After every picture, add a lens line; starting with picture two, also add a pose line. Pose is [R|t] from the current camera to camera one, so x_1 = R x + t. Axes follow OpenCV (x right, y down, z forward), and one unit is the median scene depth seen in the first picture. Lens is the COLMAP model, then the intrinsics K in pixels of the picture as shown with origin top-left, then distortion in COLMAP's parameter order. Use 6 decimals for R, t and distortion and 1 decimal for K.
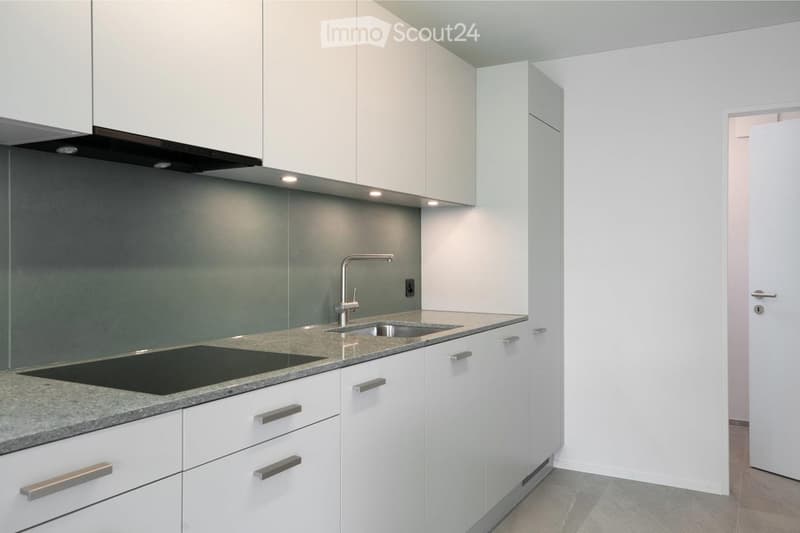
lens RADIAL K [[604.2, 0, 400.0], [0, 604.2, 266.5], [0, 0, 1]] dist [0.004944, 0.002189]
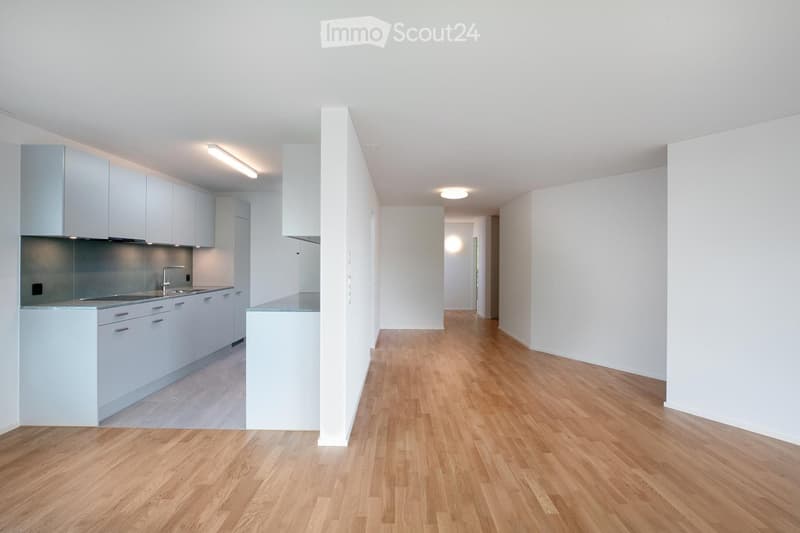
lens RADIAL K [[405.3, 0, 387.8], [0, 405.3, 265.8], [0, 0, 1]] dist [-0.000933, 0.000454]
pose [[0.876787, -0.000156, 0.480879, -0.082724], [-0.000400, 0.999999, 0.001054, -0.023101], [-0.480879, -0.001116, 0.876786, -1.151322]]
